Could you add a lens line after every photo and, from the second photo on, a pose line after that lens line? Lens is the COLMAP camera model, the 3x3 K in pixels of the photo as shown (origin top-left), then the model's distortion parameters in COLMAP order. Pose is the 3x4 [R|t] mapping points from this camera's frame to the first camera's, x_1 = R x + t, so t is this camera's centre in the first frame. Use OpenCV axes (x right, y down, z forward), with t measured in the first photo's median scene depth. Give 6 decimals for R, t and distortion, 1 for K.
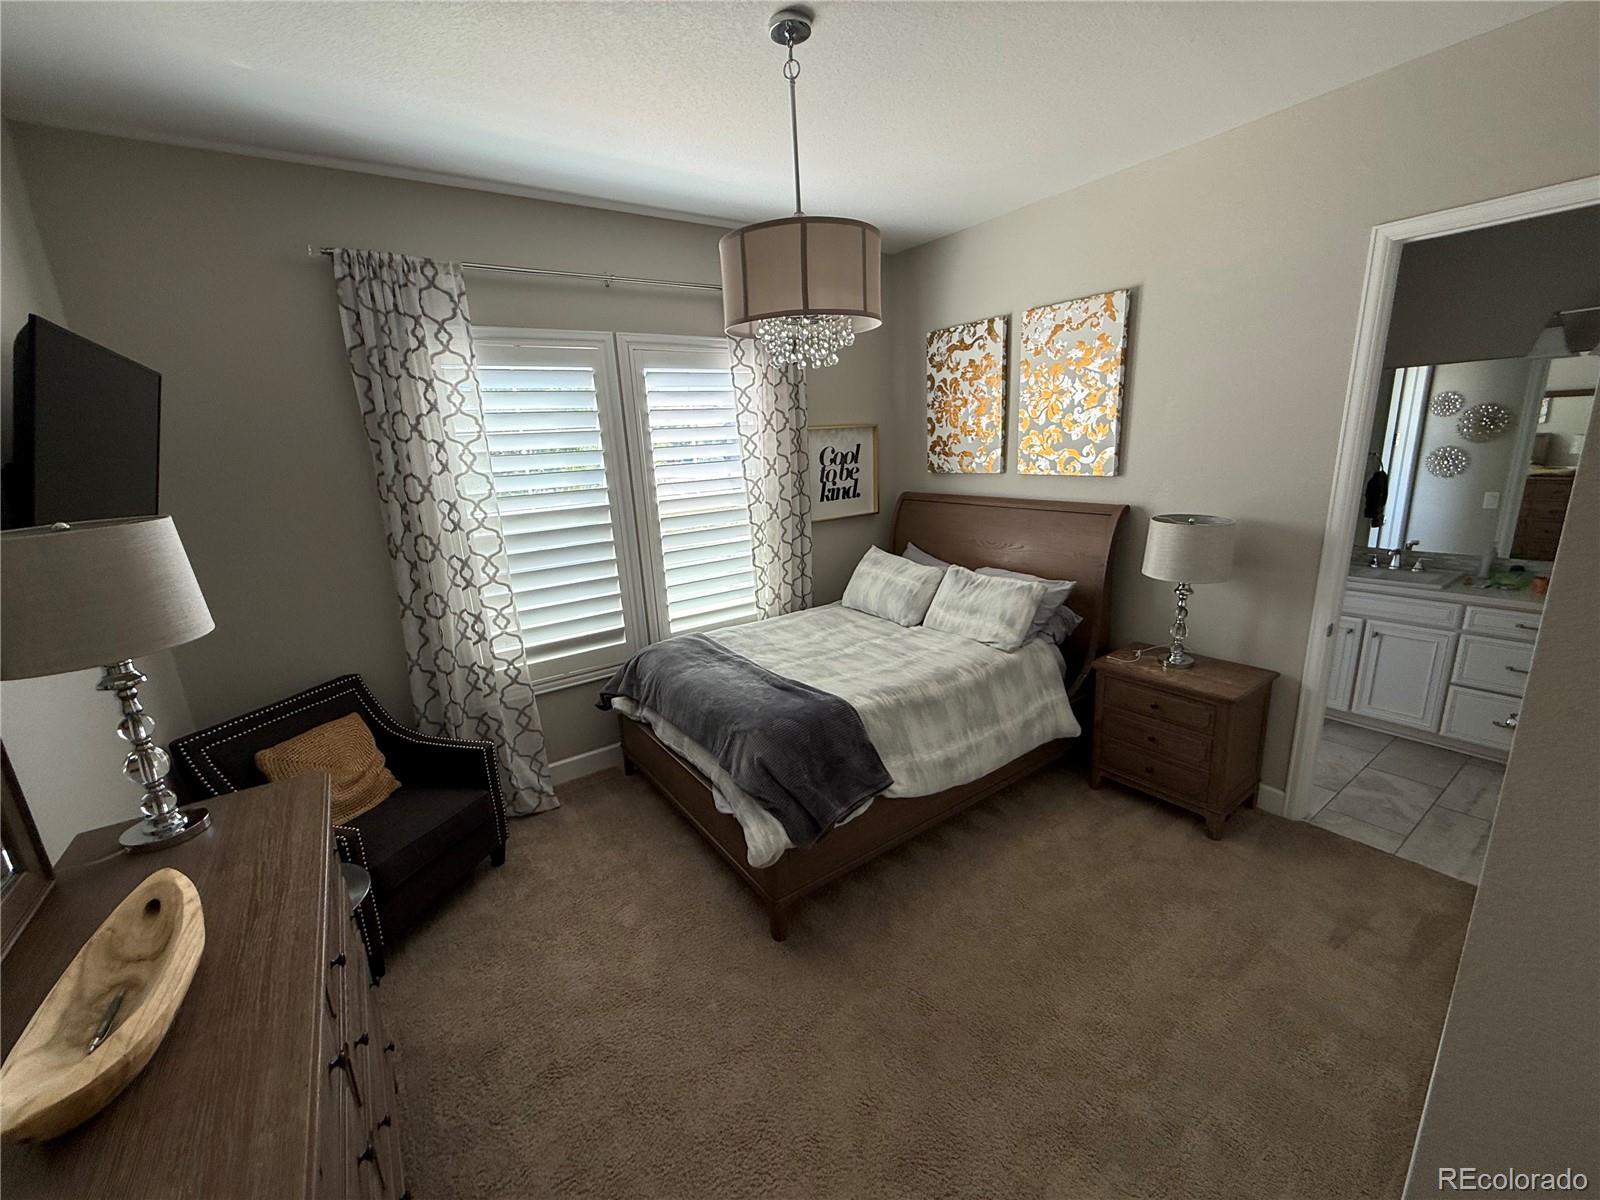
lens RADIAL K [[643.0, 0, 800.3], [0, 643.0, 601.5], [0, 0, 1]] dist [0.003364, 0.000309]
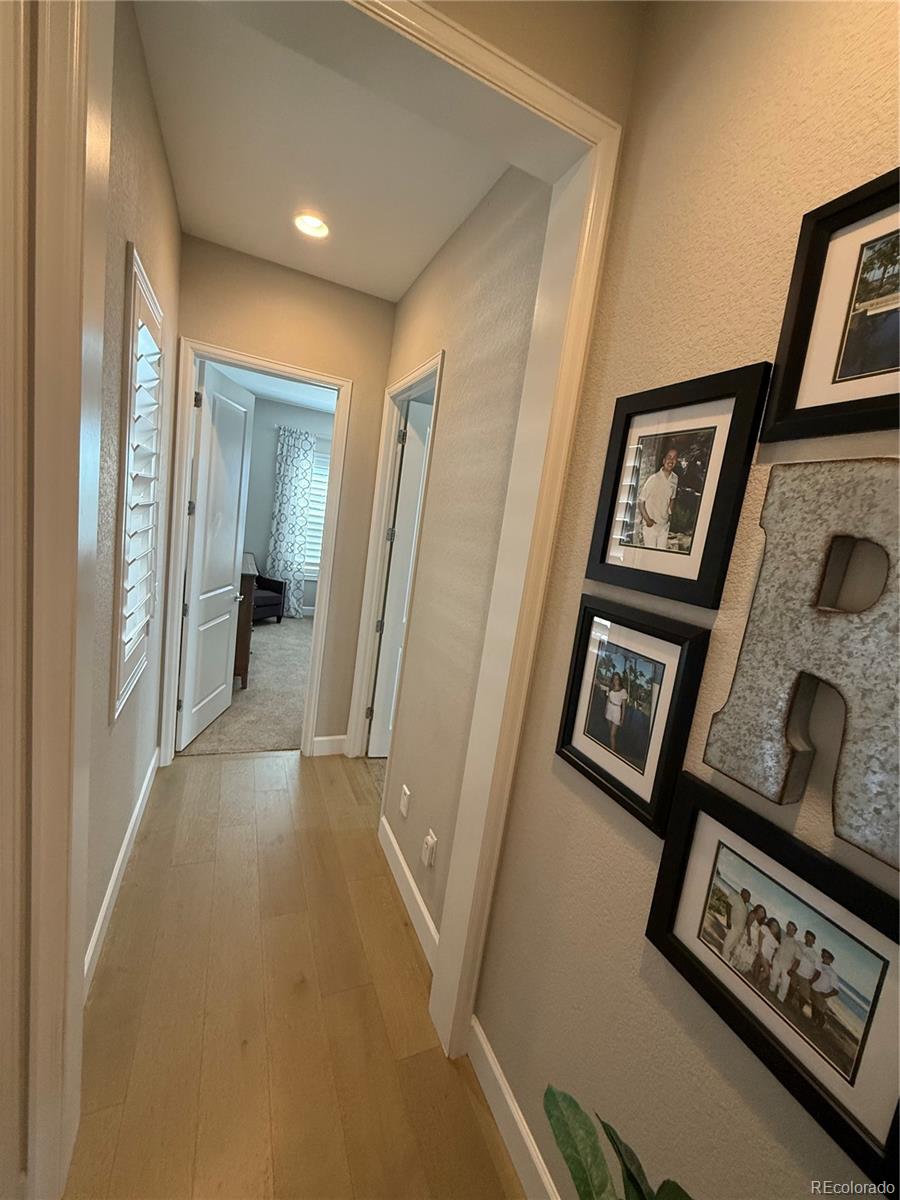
lens RADIAL K [[482.3, 0, 453.0], [0, 482.3, 594.4], [0, 0, 1]] dist [0.003364, 0.000309]
pose [[0.963048, 0.208103, -0.170975, 0.665436], [-0.225690, 0.969974, -0.090637, 0.291960], [0.146979, 0.125875, 0.981098, -1.090360]]
